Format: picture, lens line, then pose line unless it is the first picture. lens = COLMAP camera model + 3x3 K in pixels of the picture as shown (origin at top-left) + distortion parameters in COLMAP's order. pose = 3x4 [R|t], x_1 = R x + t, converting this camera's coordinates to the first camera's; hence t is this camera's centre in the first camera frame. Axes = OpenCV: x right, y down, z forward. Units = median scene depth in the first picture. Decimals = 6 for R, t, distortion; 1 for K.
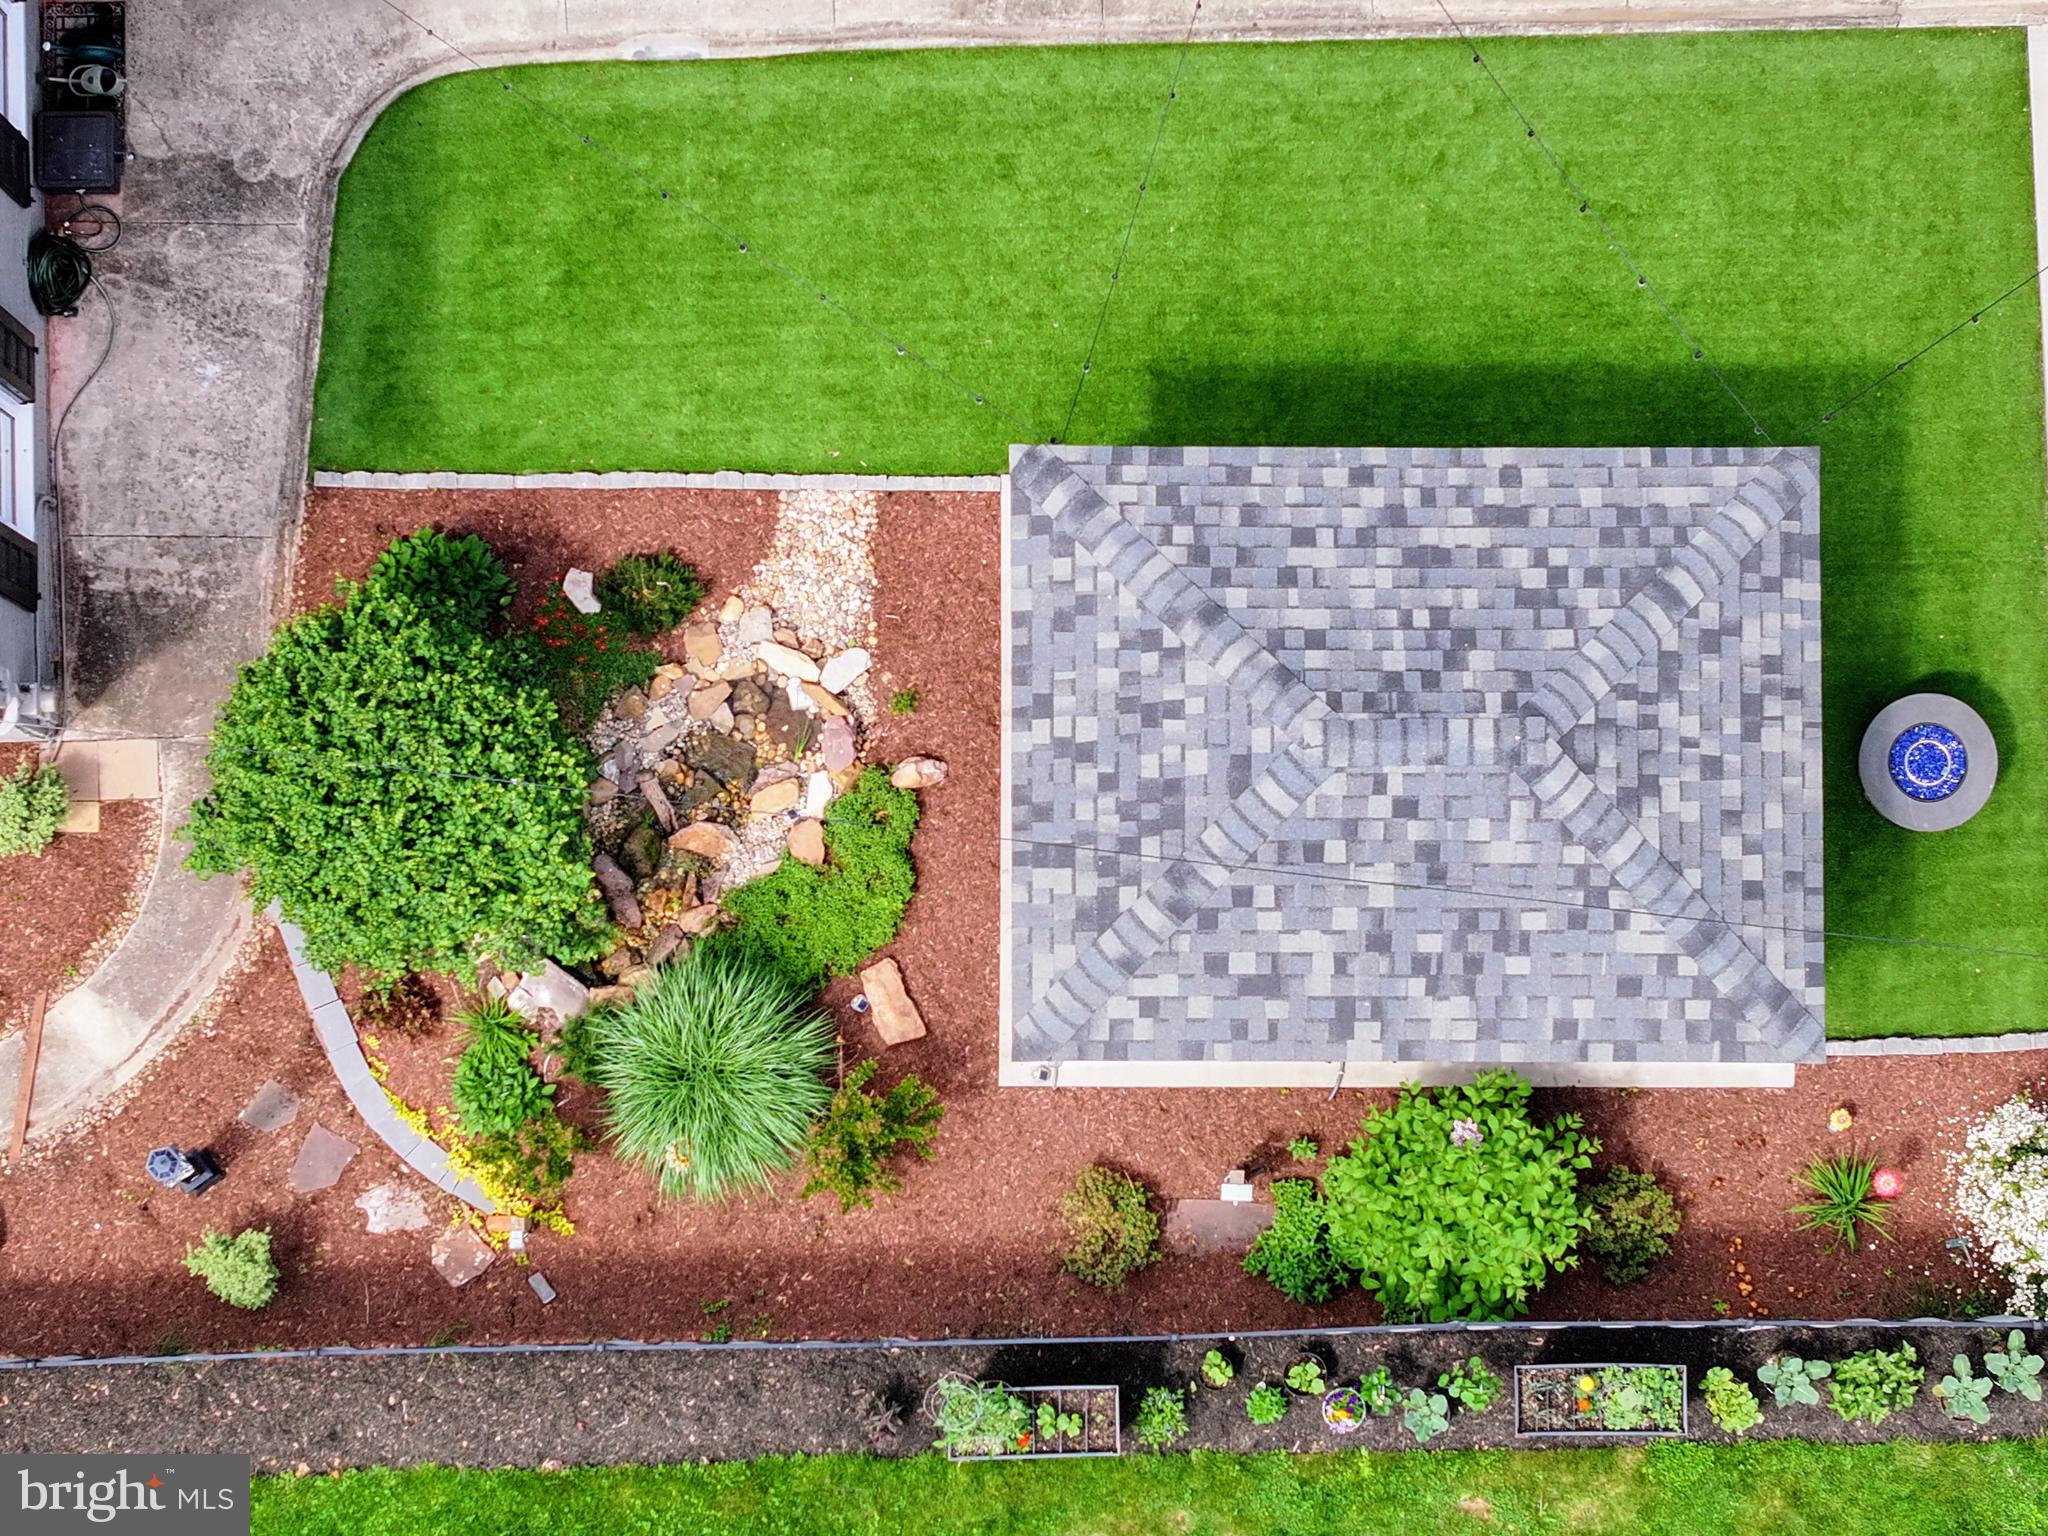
lens RADIAL K [[6772.2, 0, 1024.0], [0, 6772.2, 768.0], [0, 0, 1]] dist [-0.144179, -1.298608]
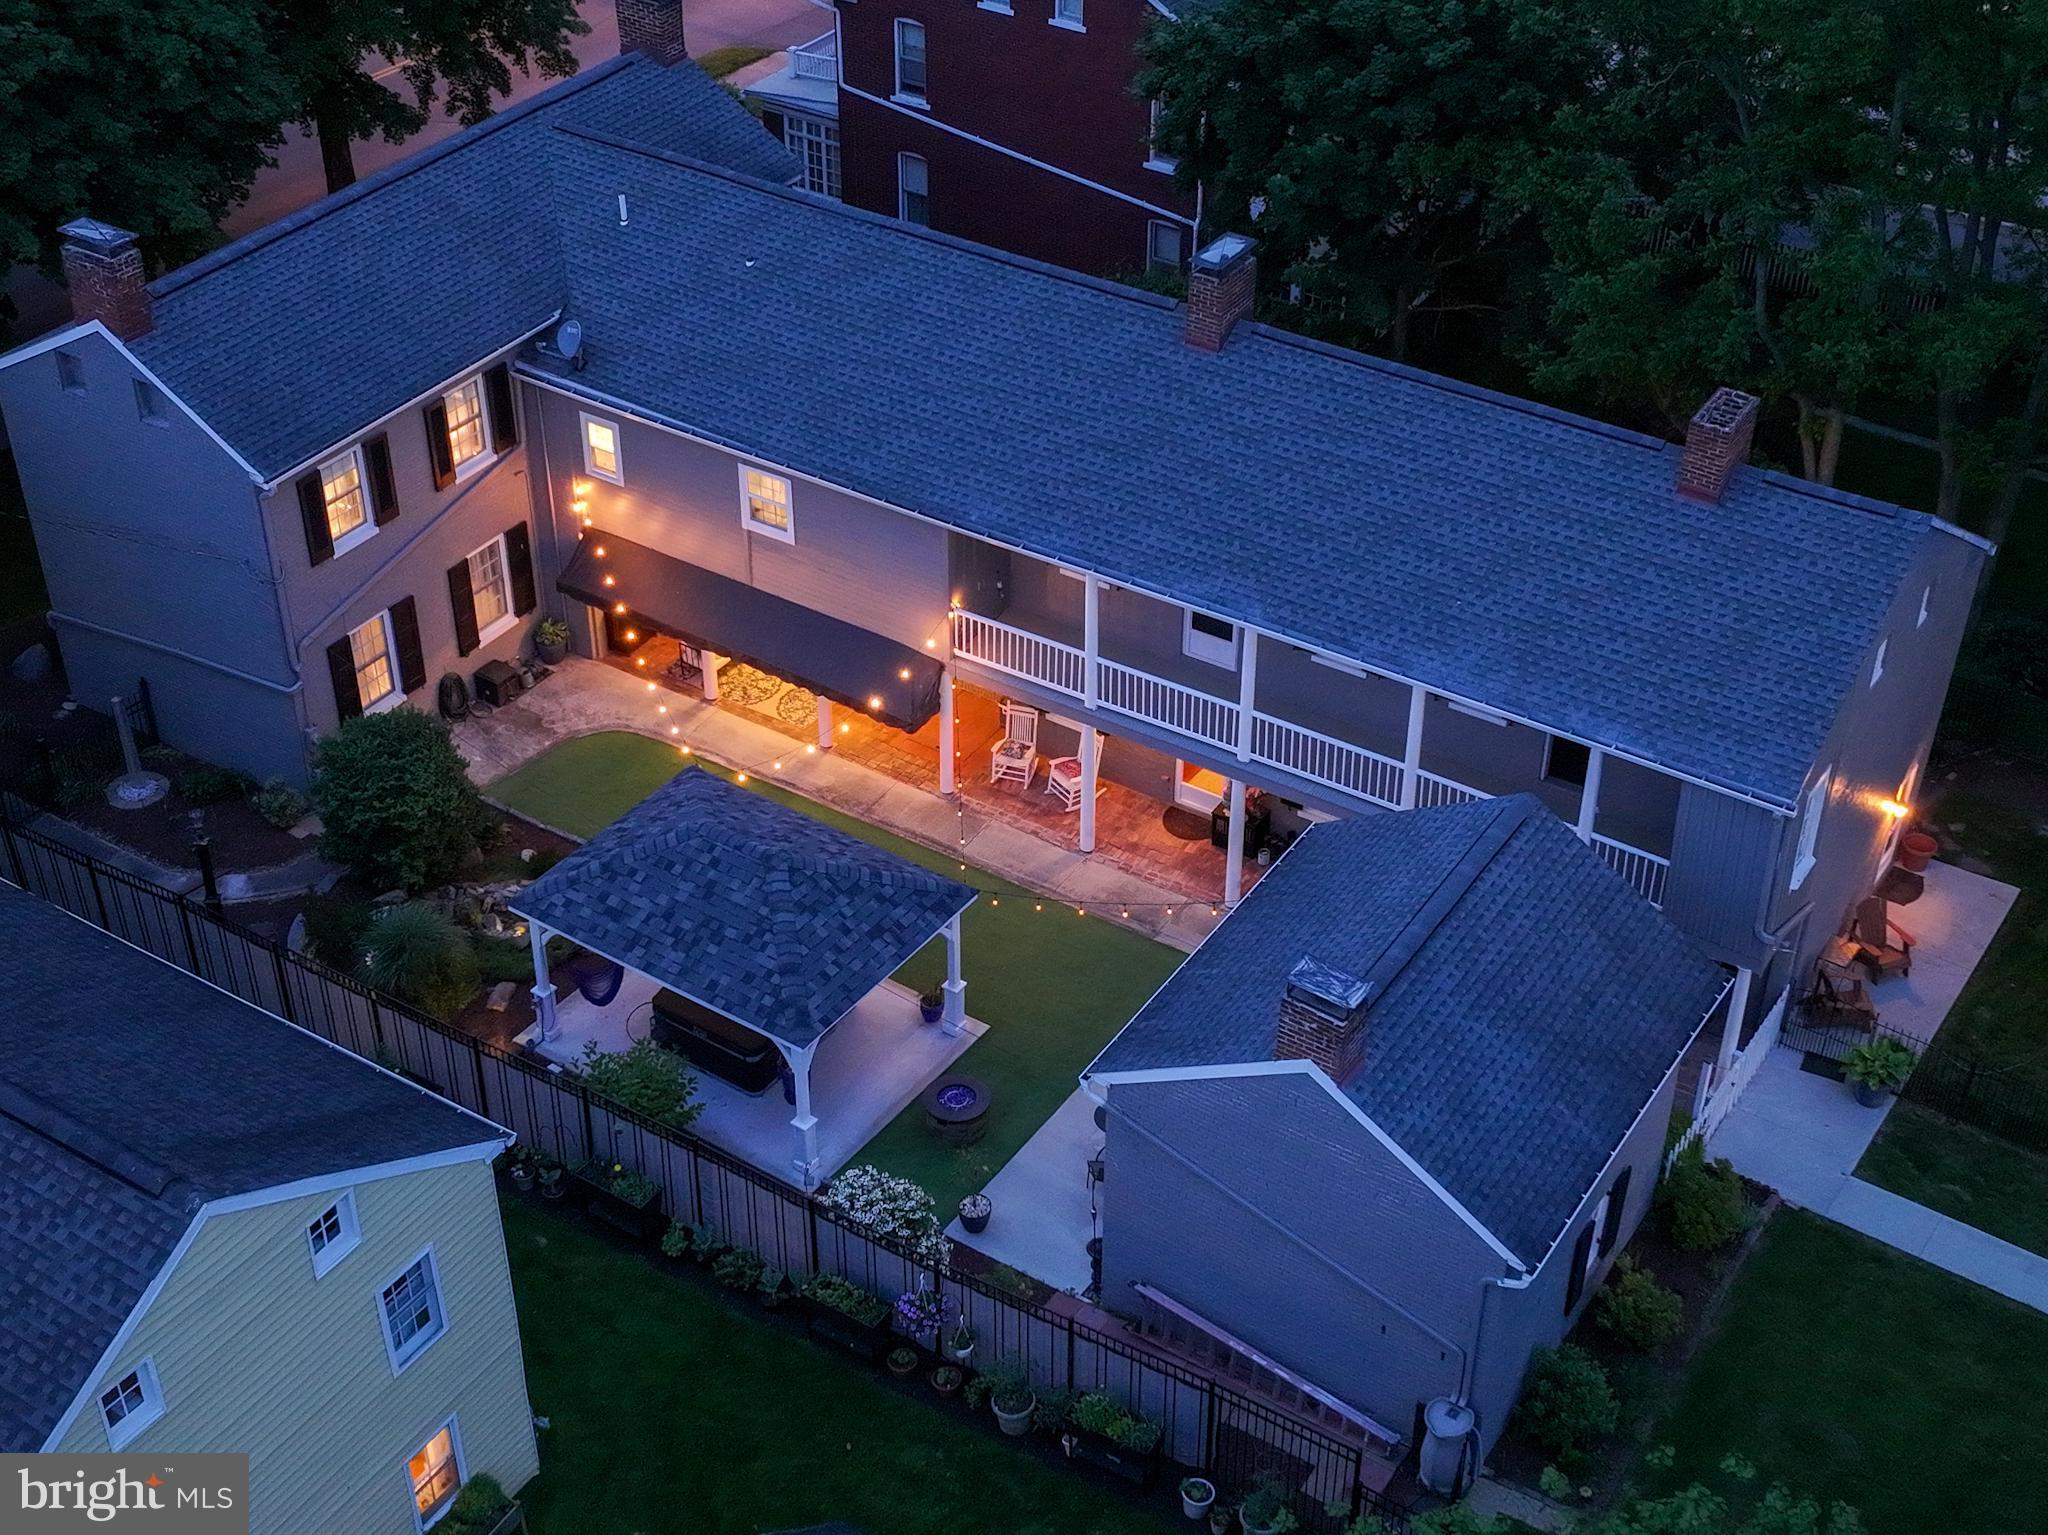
lens RADIAL K [[2724.1, 0, 1024.0], [0, 2724.1, 767.5], [0, 0, 1]] dist [0.019309, -0.063597]
pose [[0.823916, 0.340708, -0.452859, 0.497959], [-0.565929, 0.536658, -0.625878, 0.456224], [0.029788, 0.771957, 0.634977, 0.415291]]
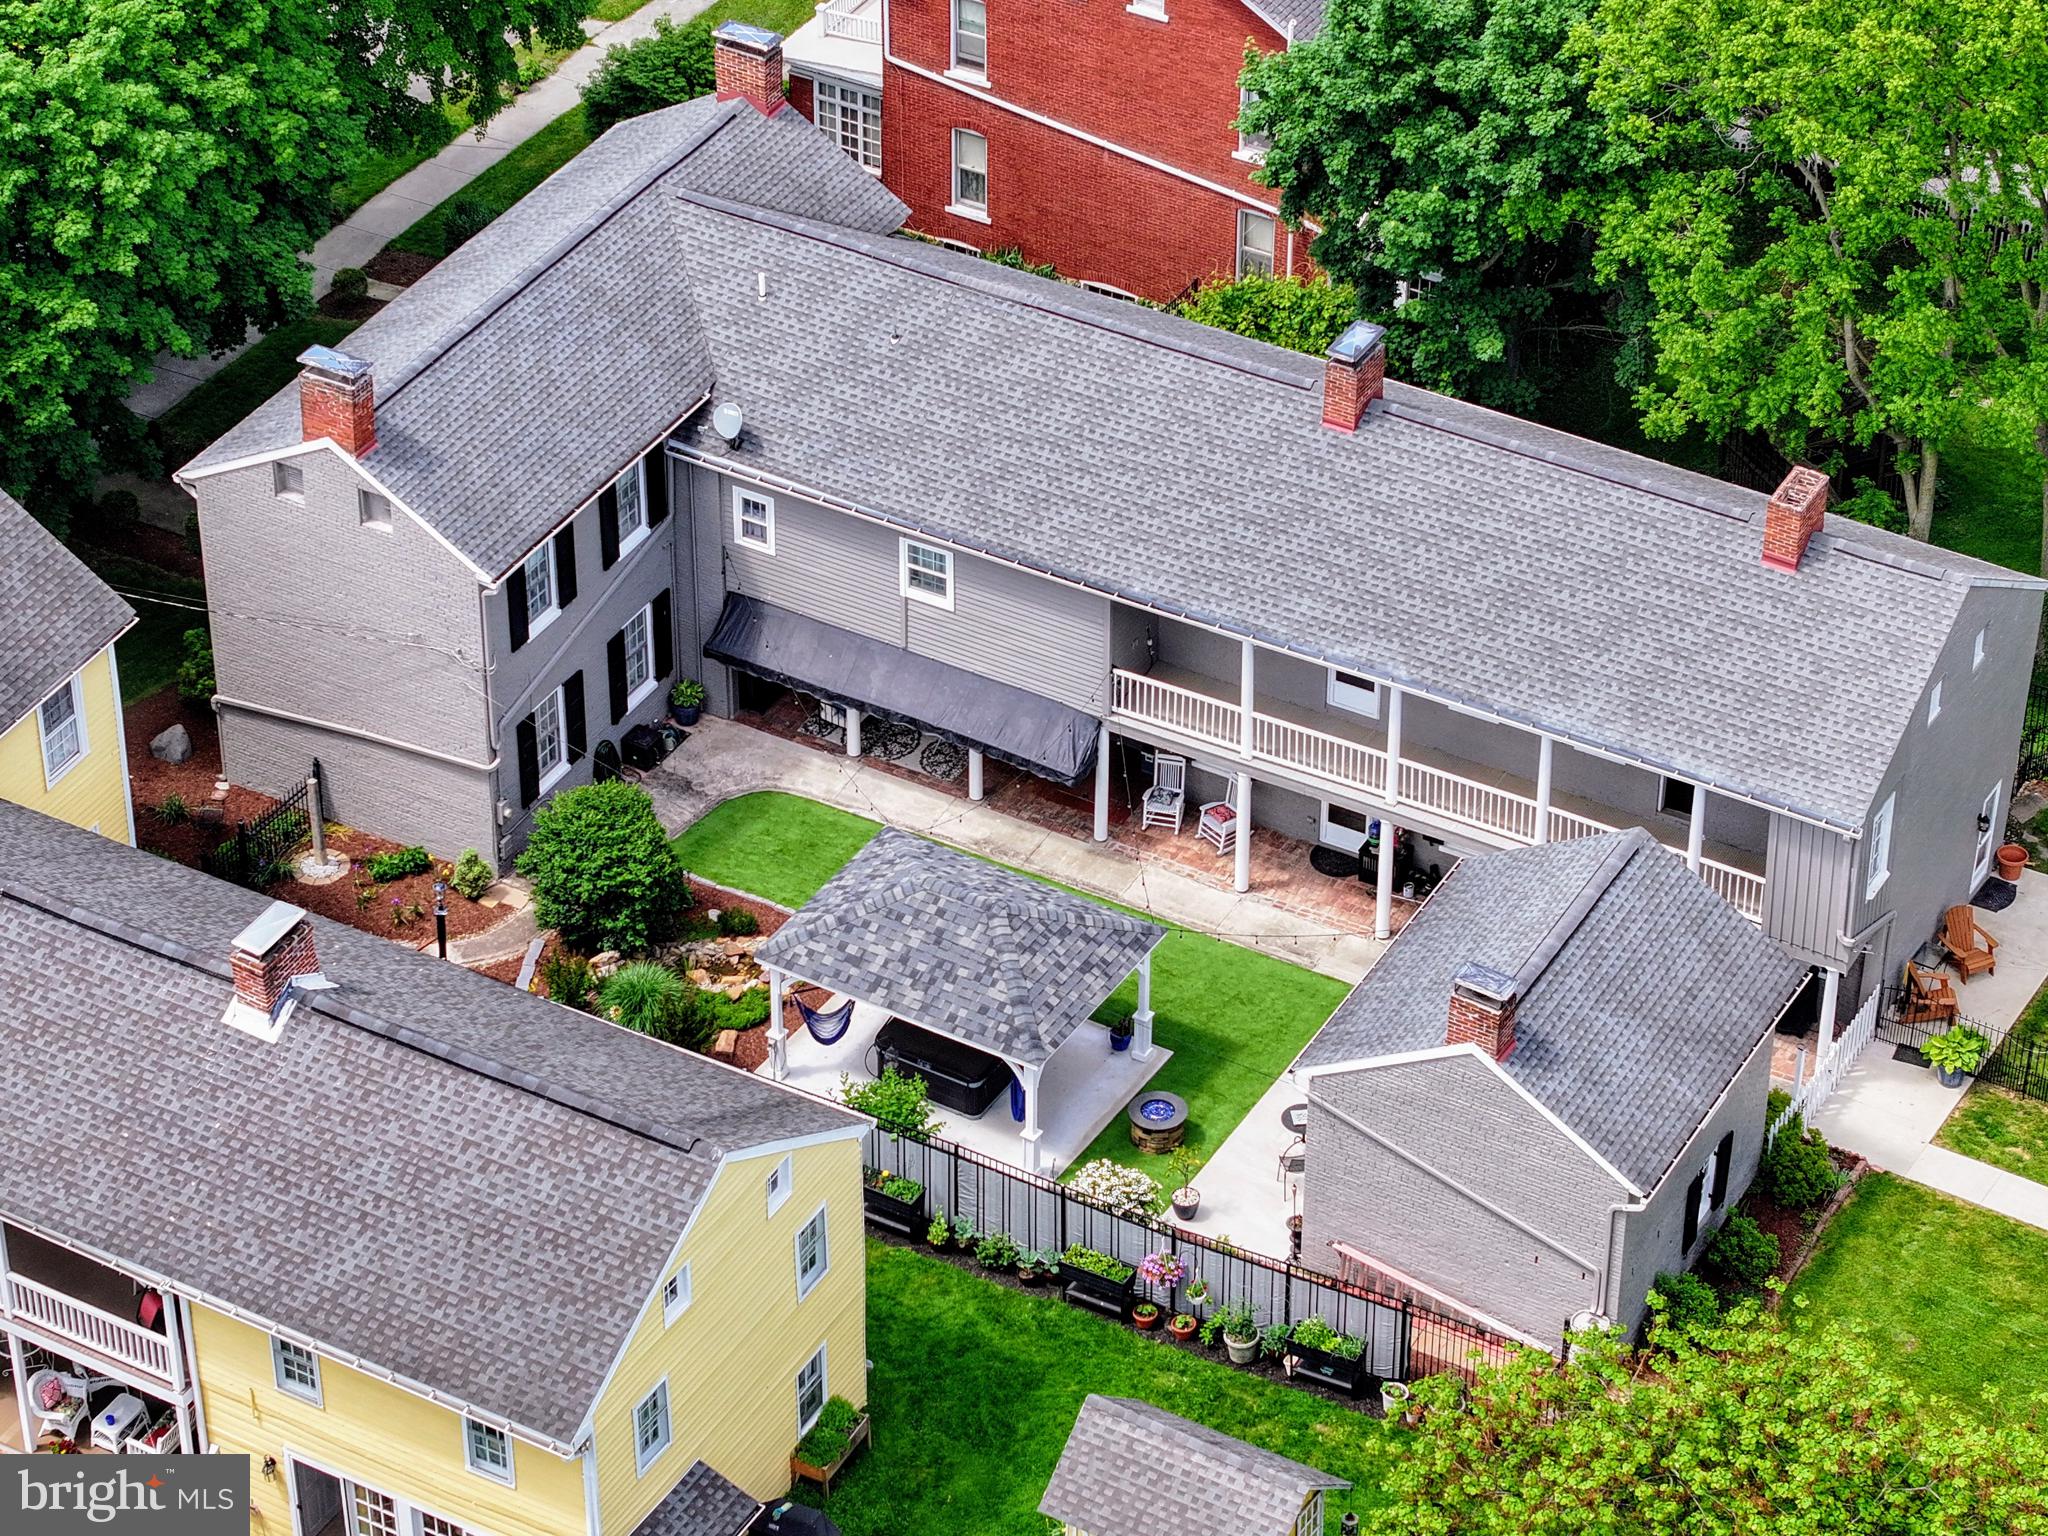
lens RADIAL K [[5536.7, 0, 1024.0], [0, 5536.7, 768.0], [0, 0, 1]] dist [-0.228528, 1.520453]
pose [[0.856739, 0.312397, -0.410373, 0.854005], [-0.515056, 0.559506, -0.649362, 1.213615], [0.026748, 0.767699, 0.640252, -0.309469]]
